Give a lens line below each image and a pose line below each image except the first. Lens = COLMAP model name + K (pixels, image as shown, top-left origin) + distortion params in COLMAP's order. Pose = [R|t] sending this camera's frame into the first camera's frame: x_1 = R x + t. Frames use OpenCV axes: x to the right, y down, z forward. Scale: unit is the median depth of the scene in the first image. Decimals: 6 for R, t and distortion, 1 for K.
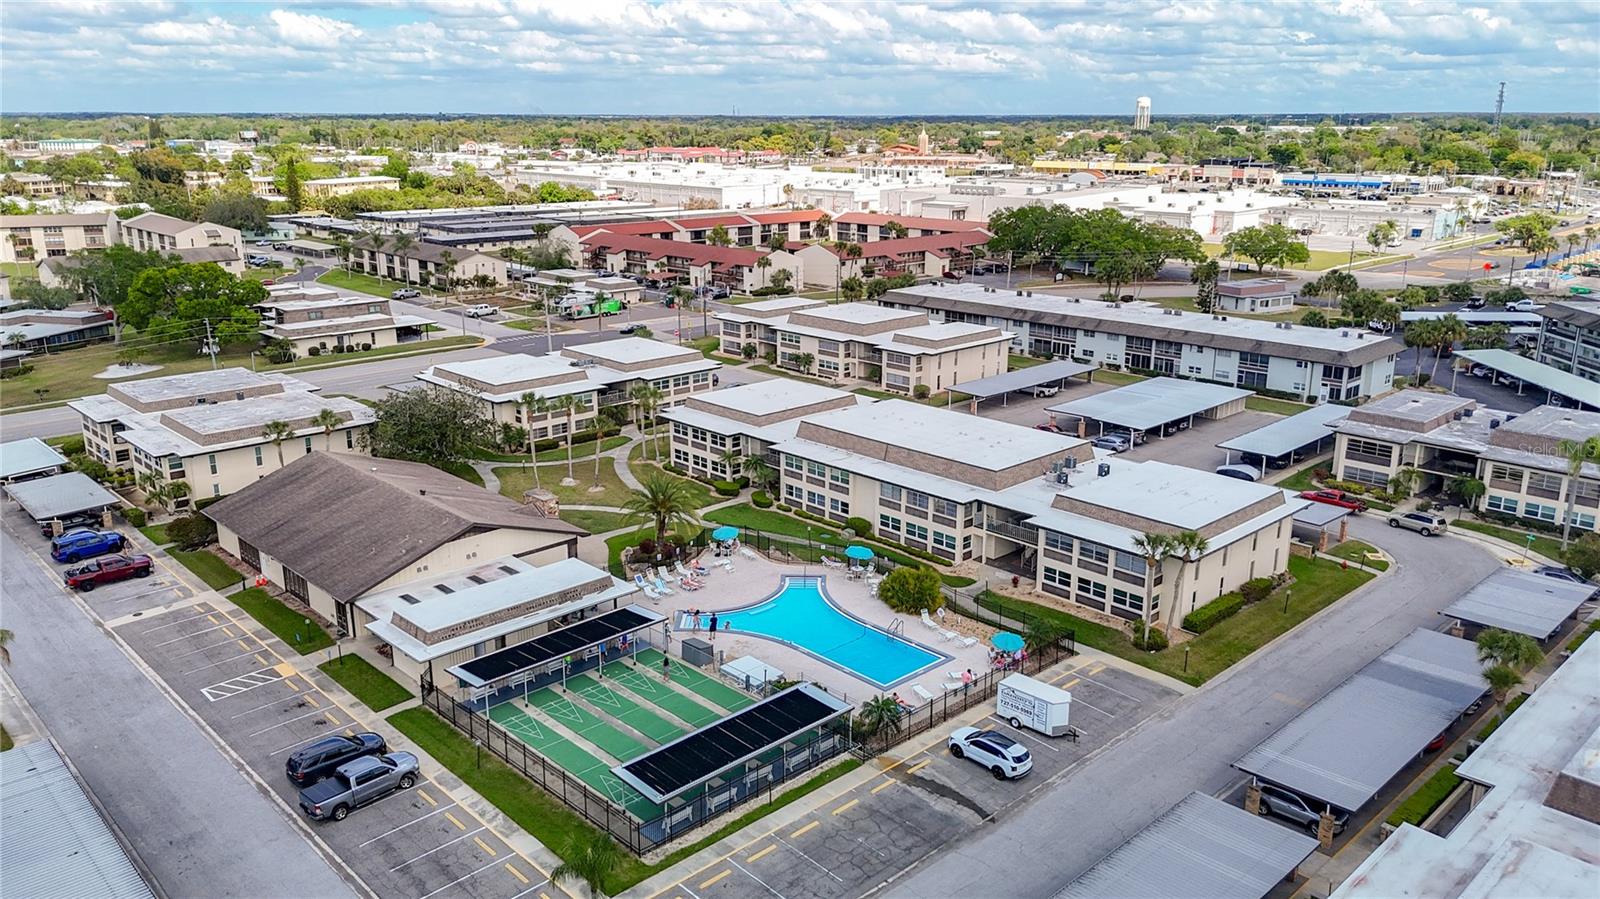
lens RADIAL K [[1187.7, 0, 782.2], [0, 1187.7, 449.9], [0, 0, 1]] dist [0.123240, -0.218314]
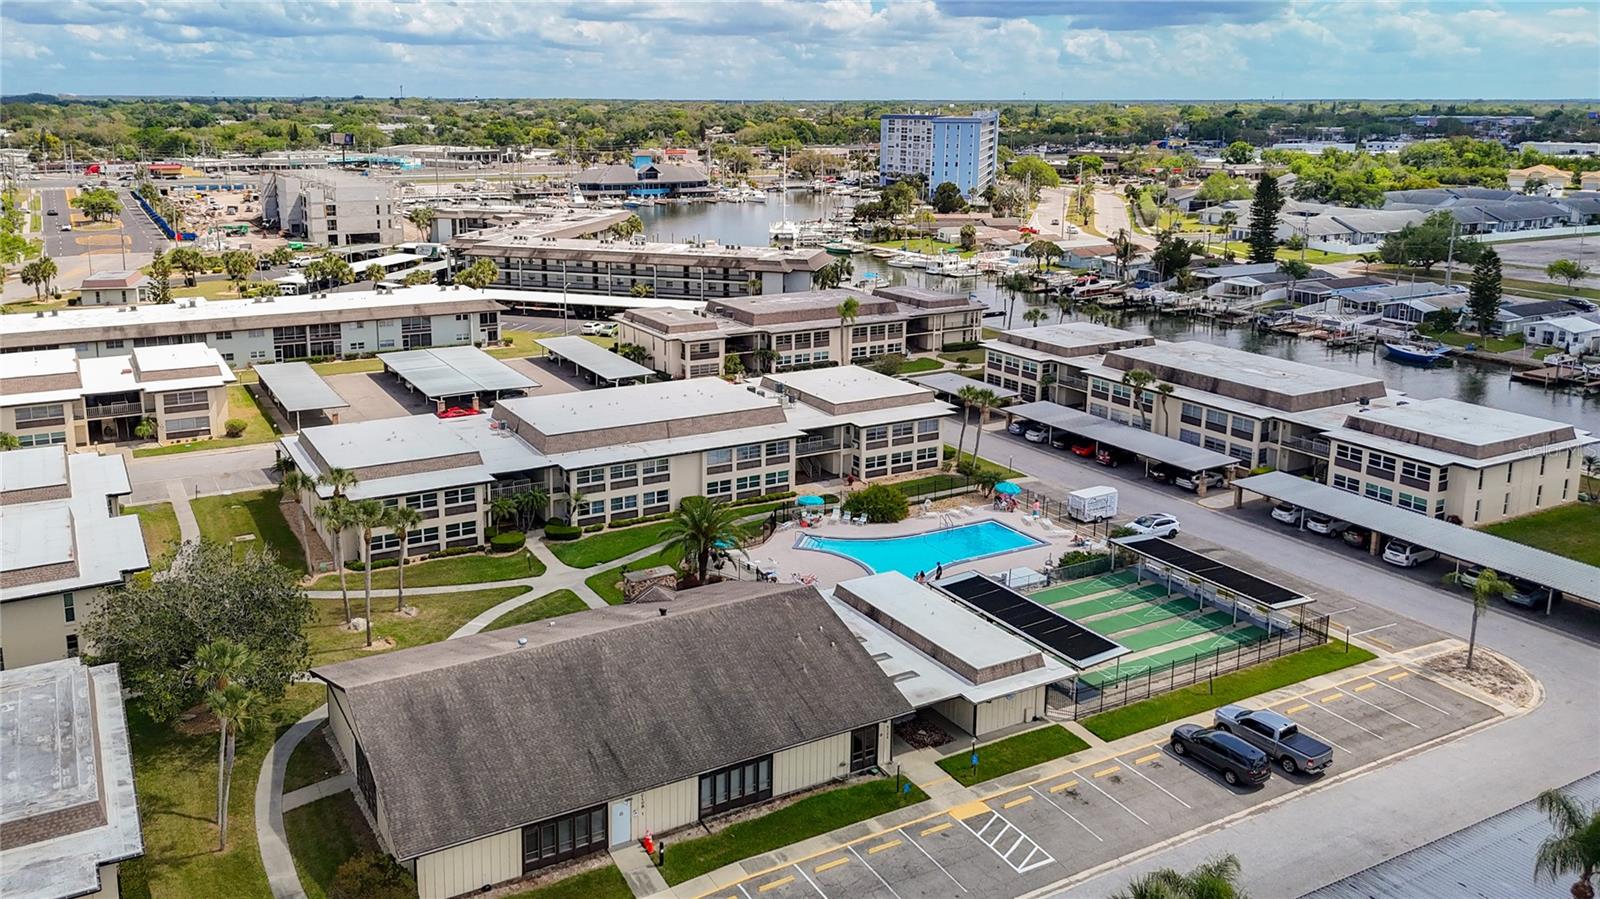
lens RADIAL K [[1173.7, 0, 735.2], [0, 1173.7, 448.3], [0, 0, 1]] dist [0.123130, -0.230423]
pose [[0.252384, -0.269240, 0.929415, -0.900125], [0.255299, 0.945003, 0.204429, -0.186944], [-0.933341, 0.185684, 0.307241, 0.720931]]
